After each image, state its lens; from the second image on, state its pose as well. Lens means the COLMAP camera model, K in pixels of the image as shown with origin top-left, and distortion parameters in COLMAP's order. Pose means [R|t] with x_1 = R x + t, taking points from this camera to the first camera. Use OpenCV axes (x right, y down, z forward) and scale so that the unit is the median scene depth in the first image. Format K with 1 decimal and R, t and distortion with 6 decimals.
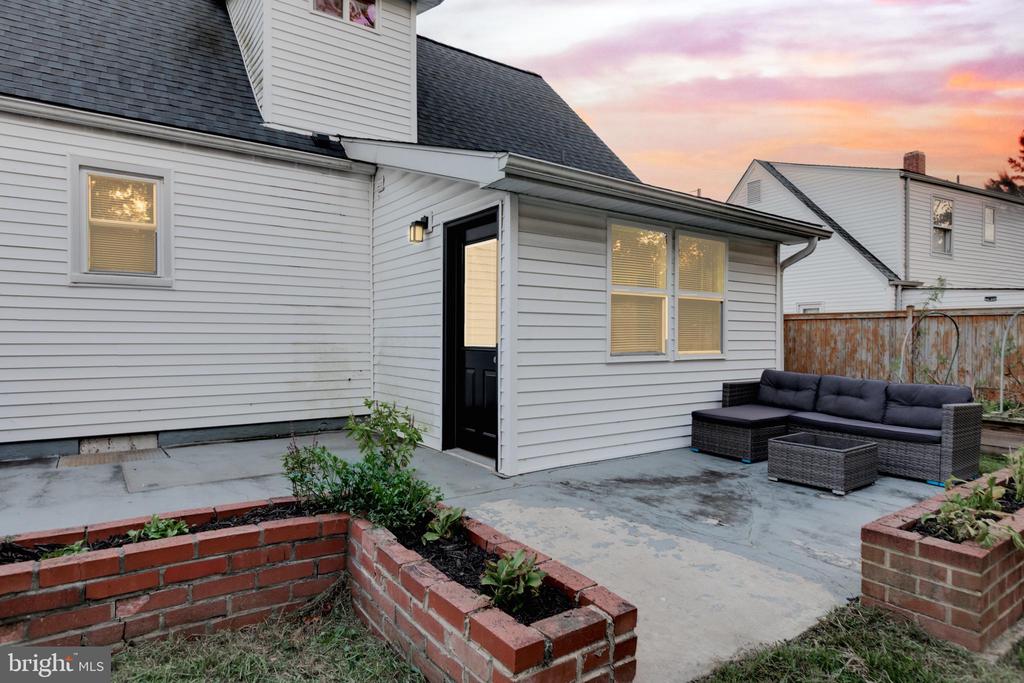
lens RADIAL K [[578.6, 0, 512.0], [0, 578.6, 341.5], [0, 0, 1]] dist [-0.001703, -0.000287]
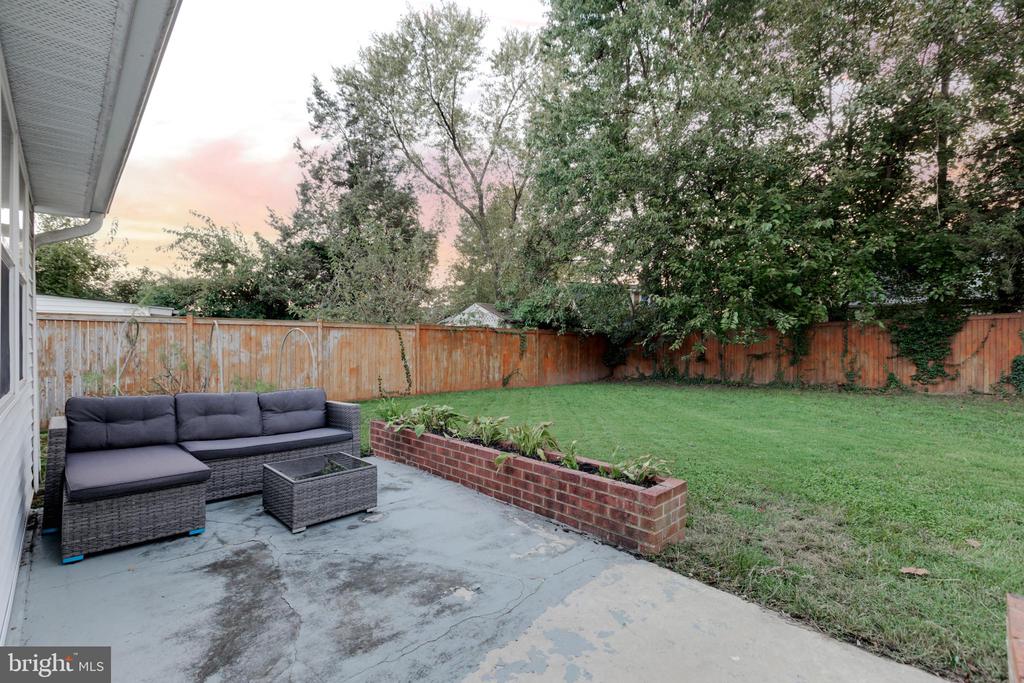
lens RADIAL K [[453.1, 0, 512.0], [0, 453.1, 341.5], [0, 0, 1]] dist [-0.000107, 0.000033]
pose [[-0.150146, -0.004238, 0.988655, -0.148134], [0.002623, 0.999986, 0.004685, -0.016318], [-0.988660, 0.003296, -0.150133, 0.582115]]
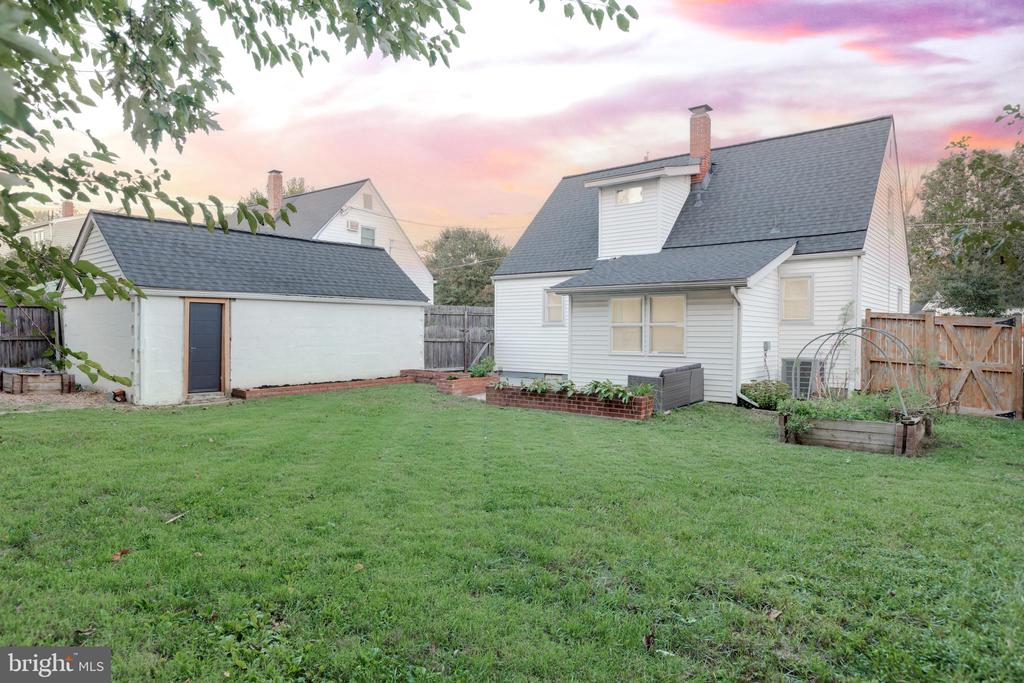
lens RADIAL K [[635.8, 0, 512.0], [0, 635.8, 341.5], [0, 0, 1]] dist [-0.000289, -0.000704]
pose [[0.274482, 0.007751, -0.961561, 2.230757], [-0.012276, 0.999914, 0.004556, -0.022176], [0.961514, 0.010554, 0.274554, -0.126397]]
